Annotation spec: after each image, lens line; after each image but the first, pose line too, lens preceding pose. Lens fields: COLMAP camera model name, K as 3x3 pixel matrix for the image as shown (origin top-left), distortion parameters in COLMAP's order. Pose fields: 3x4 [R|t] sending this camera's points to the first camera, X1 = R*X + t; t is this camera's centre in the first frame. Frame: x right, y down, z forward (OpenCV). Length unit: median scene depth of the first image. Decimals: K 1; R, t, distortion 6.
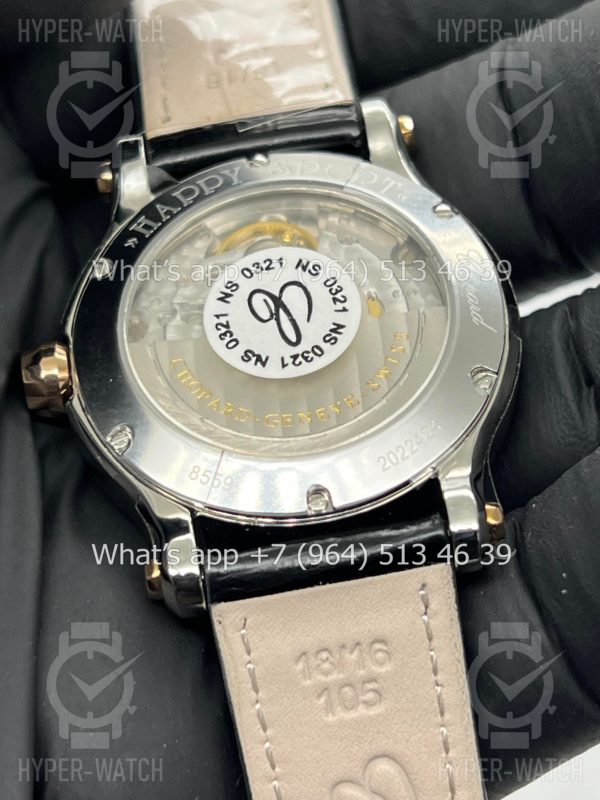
lens RADIAL K [[1827.2, 0, 300.8], [0, 1827.2, 404.0], [0, 0, 1]] dist [0.206013, 0.000000]
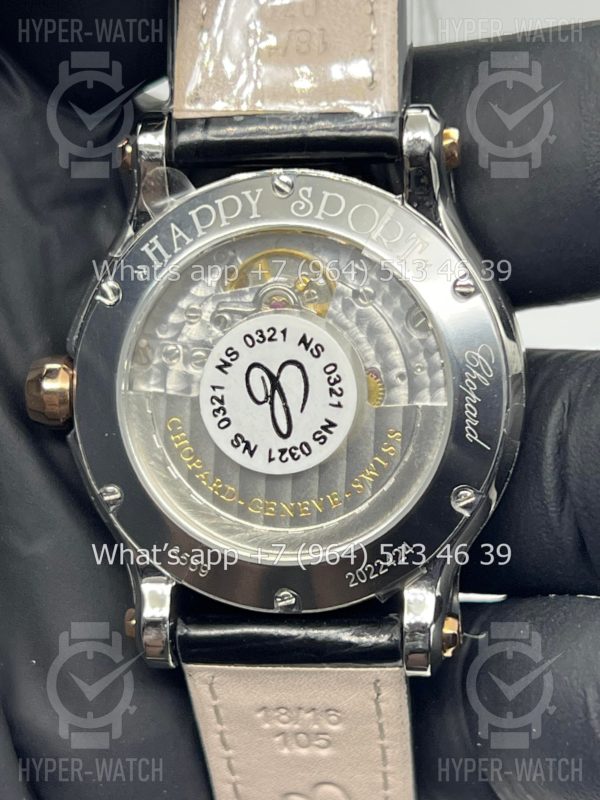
lens RADIAL K [[1827.2, 0, 305.4], [0, 1827.2, 391.4], [0, 0, 1]] dist [0.206013, 0.000000]
pose [[0.983783, 0.146596, -0.103347, 0.106640], [-0.060300, 0.812970, 0.579176, -0.626754], [0.168922, -0.563551, 0.808625, 0.208310]]
